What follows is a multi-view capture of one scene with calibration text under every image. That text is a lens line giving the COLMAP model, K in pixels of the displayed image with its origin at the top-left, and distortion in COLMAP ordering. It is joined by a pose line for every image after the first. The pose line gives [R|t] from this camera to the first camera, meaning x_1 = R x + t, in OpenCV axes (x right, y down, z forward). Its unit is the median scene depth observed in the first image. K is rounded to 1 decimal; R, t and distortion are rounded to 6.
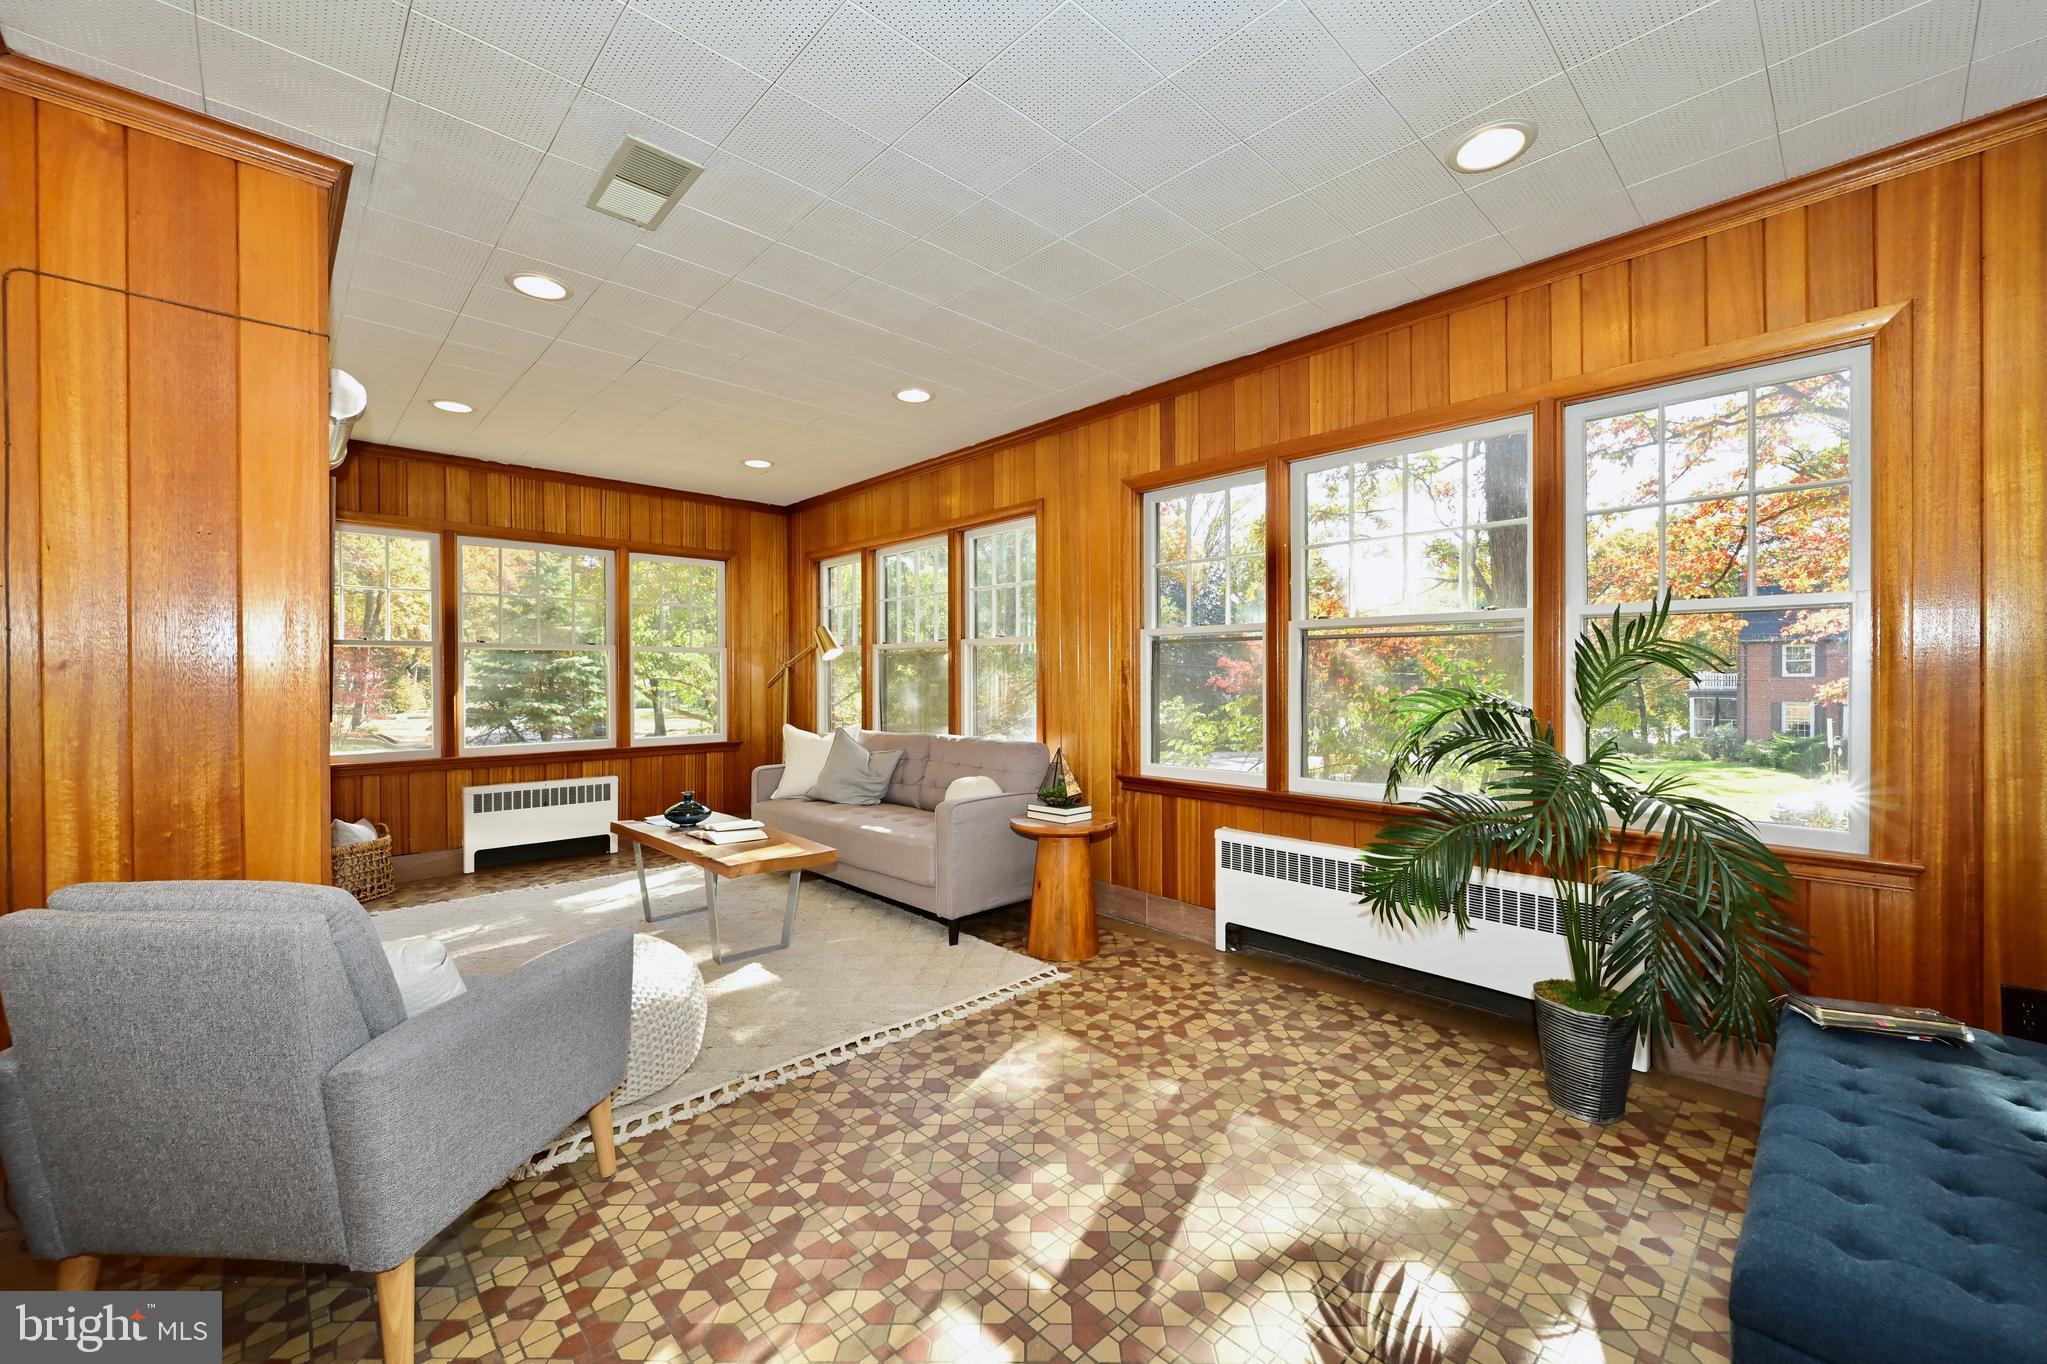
lens RADIAL K [[817.3, 0, 1023.9], [0, 817.3, 678.6], [0, 0, 1]] dist [-0.003642, 0.000219]
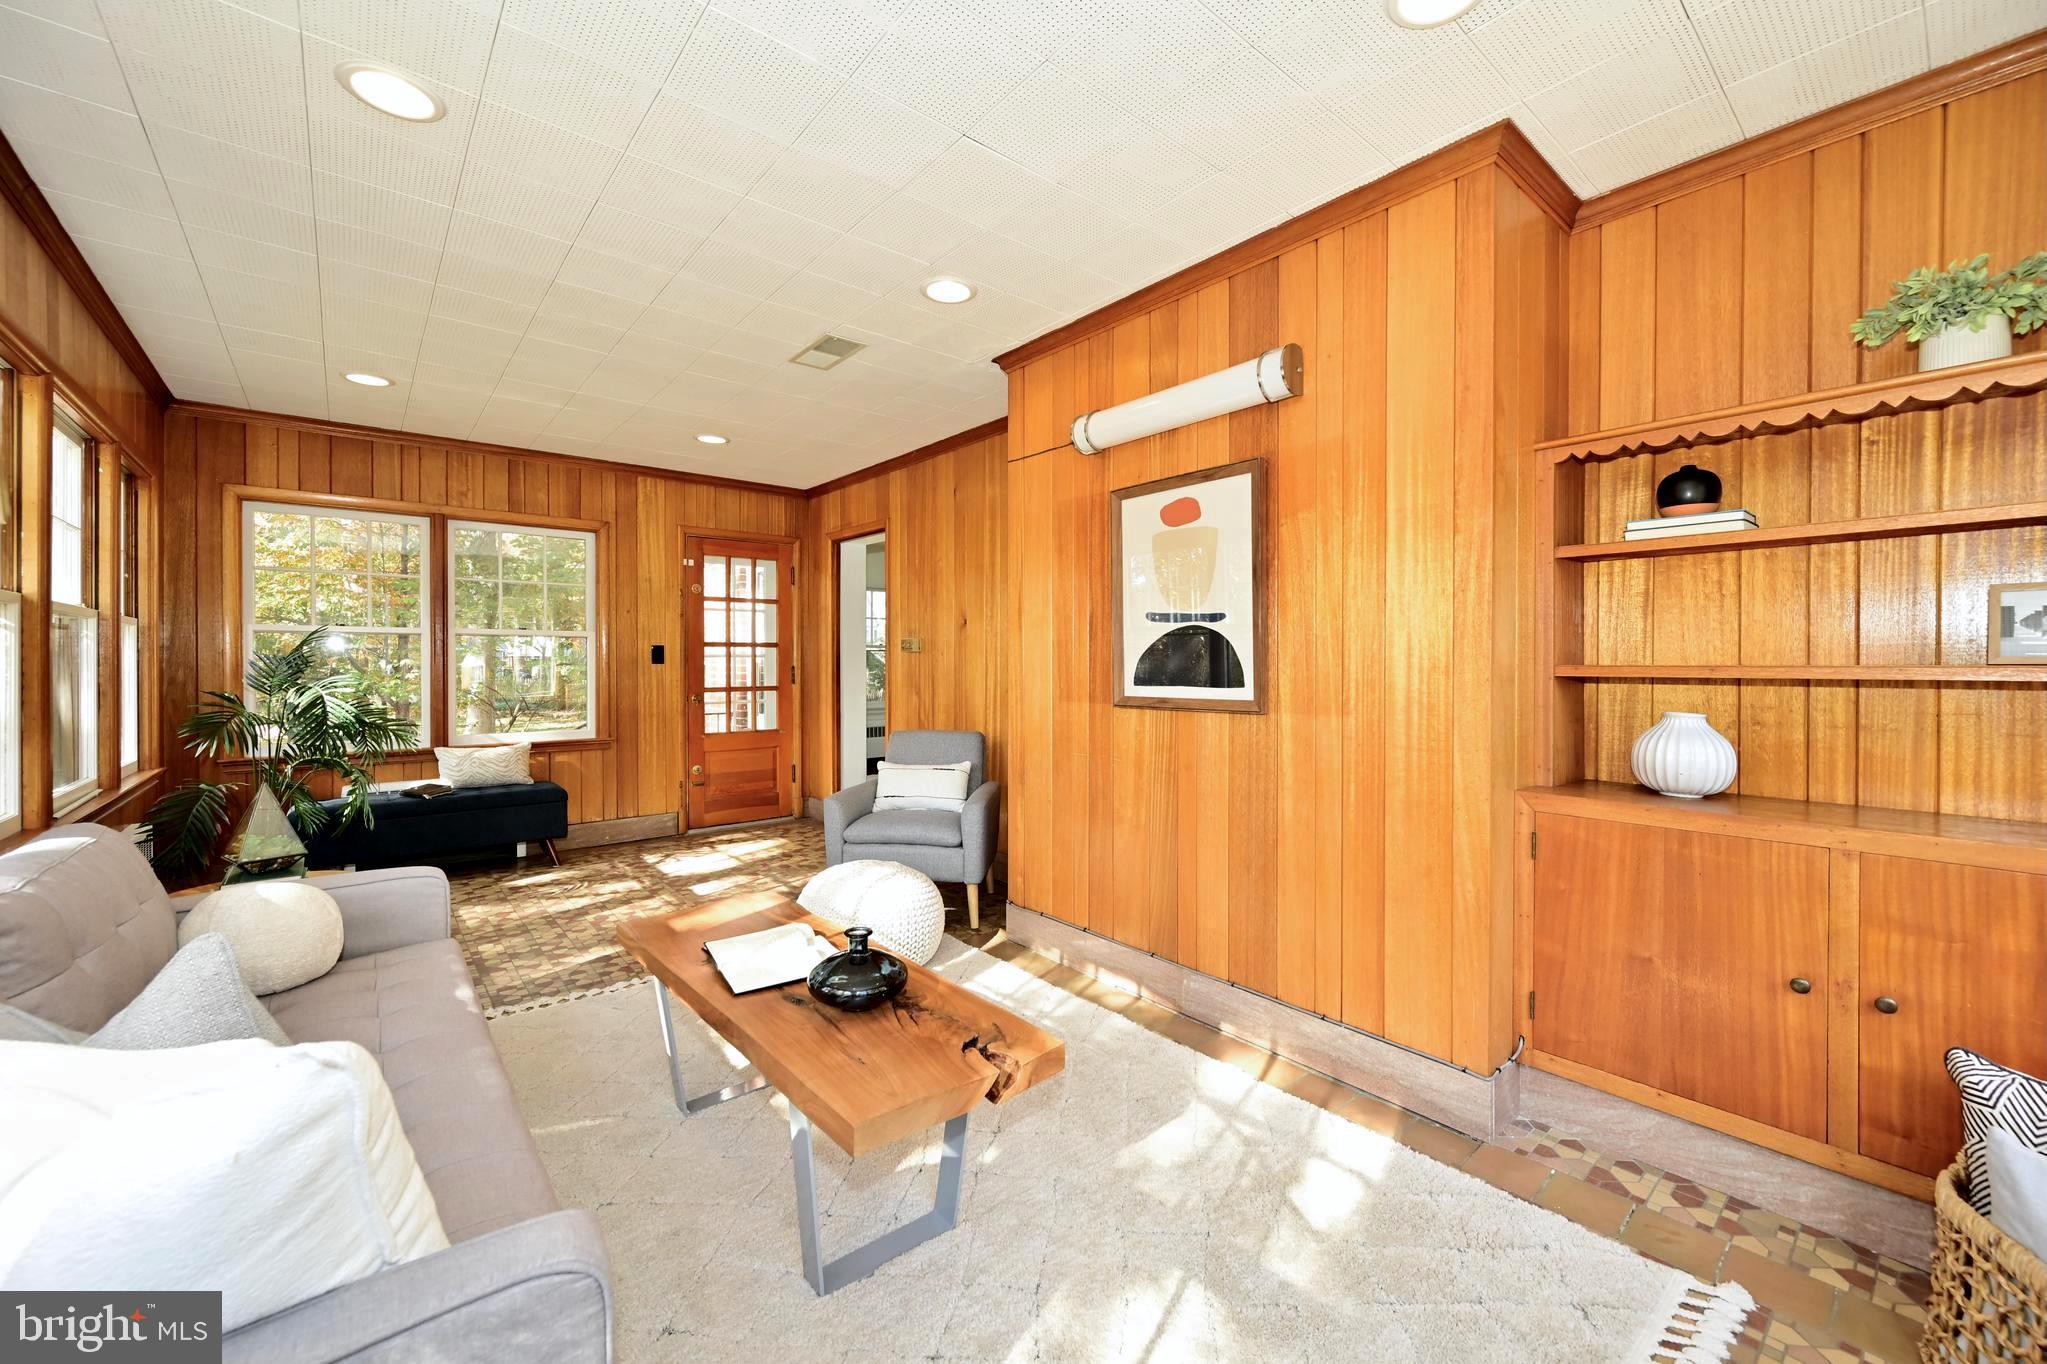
lens RADIAL K [[817.3, 0, 1020.5], [0, 817.3, 664.4], [0, 0, 1]] dist [-0.003642, 0.000219]
pose [[-0.997552, 0.003674, 0.069829, -0.878739], [0.004706, 0.999882, 0.014611, -0.023810], [-0.069767, 0.014904, -0.997452, 2.360866]]
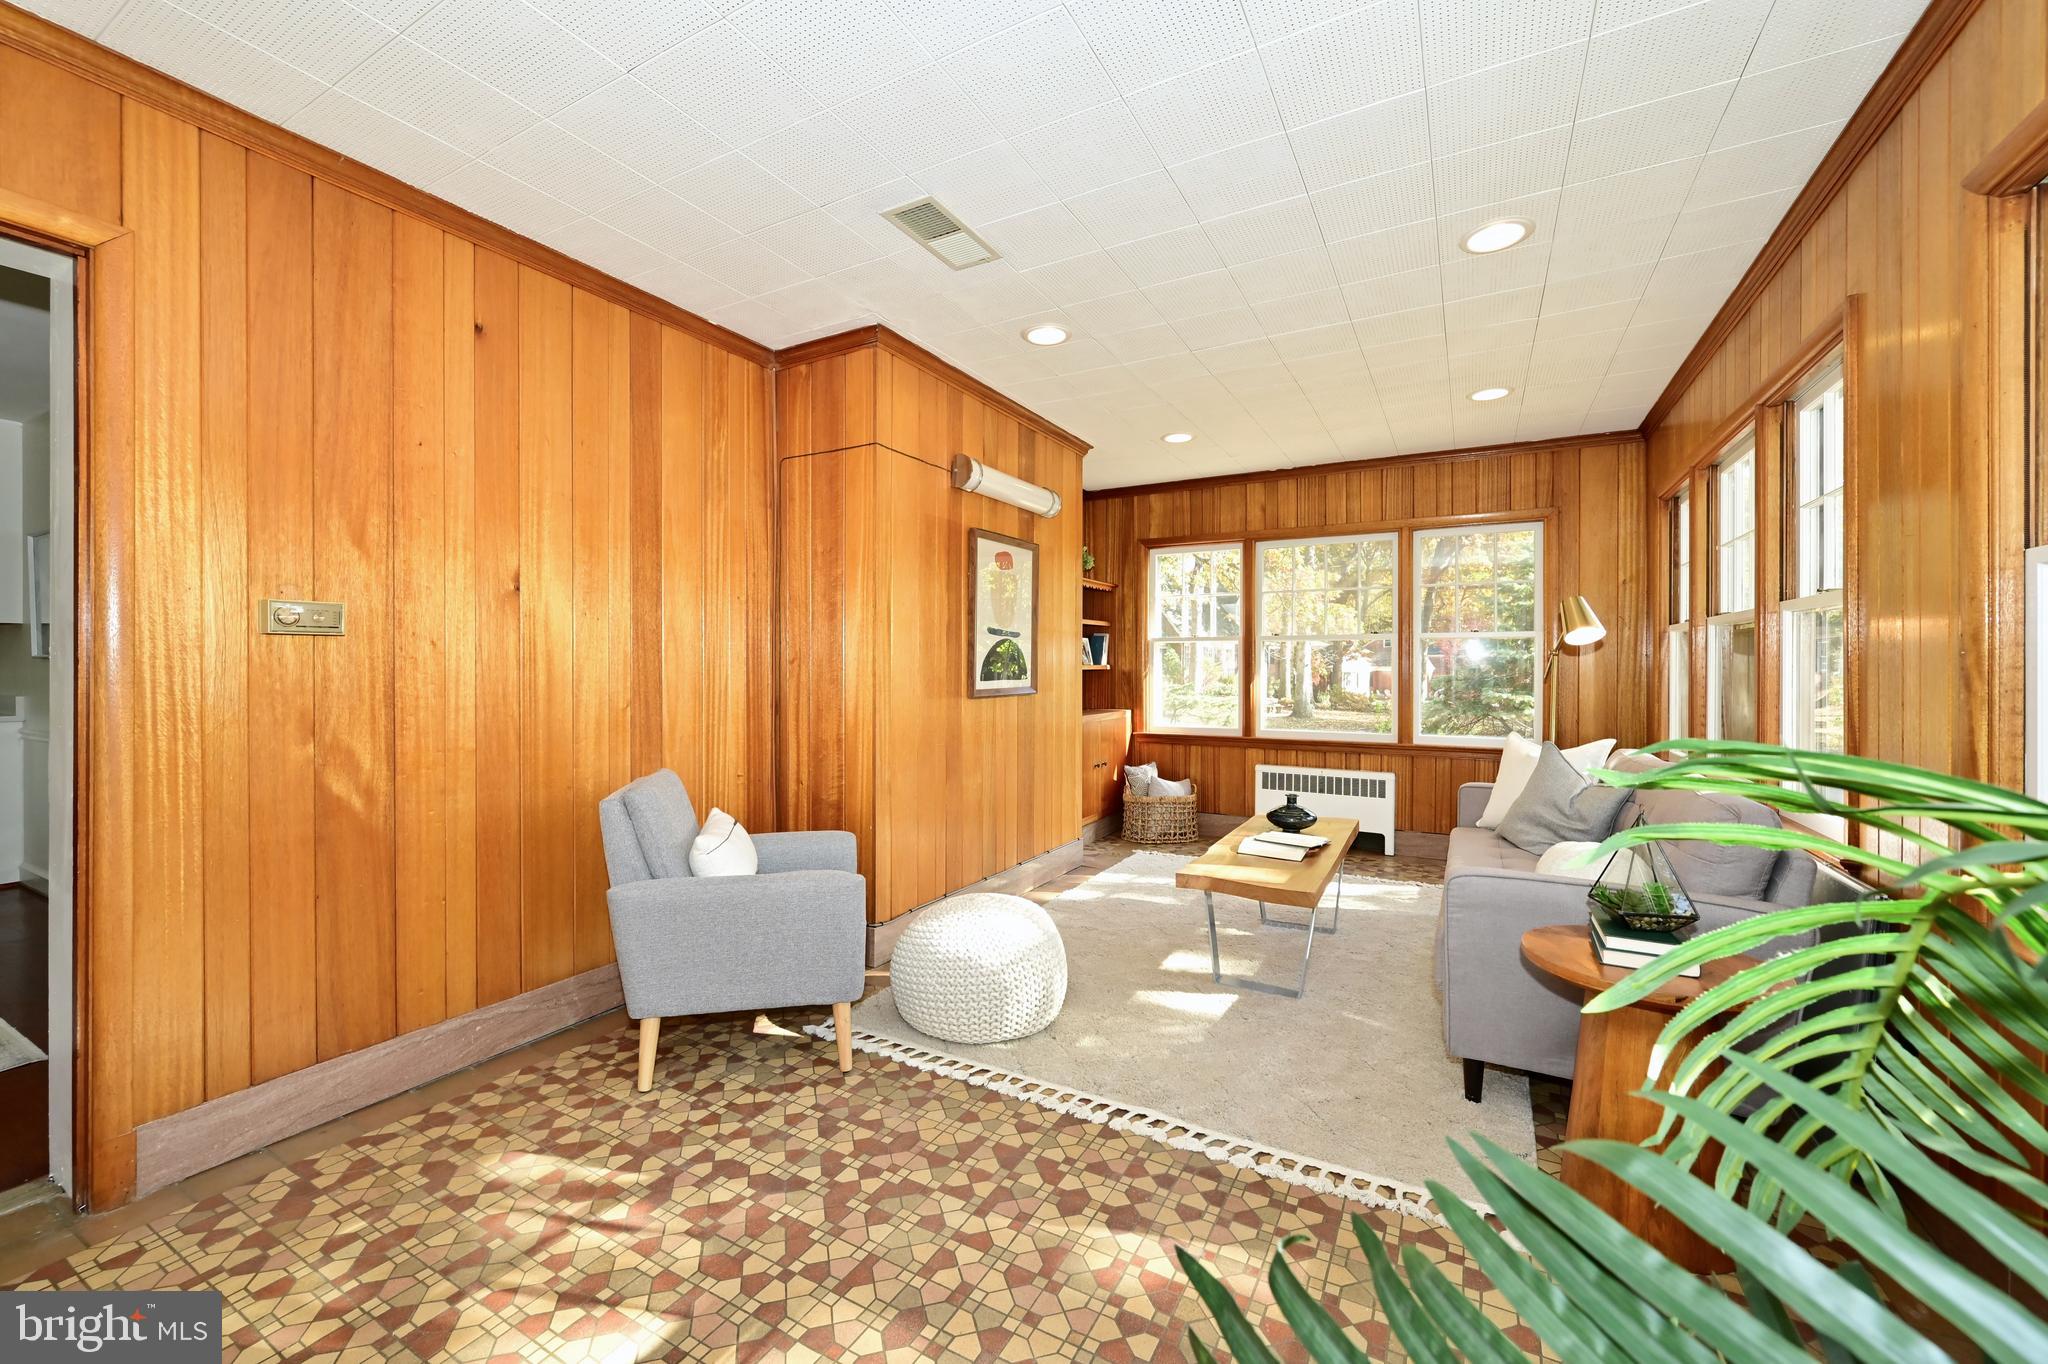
lens RADIAL K [[817.7, 0, 1017.5], [0, 817.7, 668.7], [0, 0, 1]] dist [-0.003642, 0.000219]
pose [[0.291888, 0.008565, -0.956414, 0.605402], [-0.006758, 0.999953, 0.006892, -0.009115], [0.956429, 0.004452, 0.291932, 0.718839]]
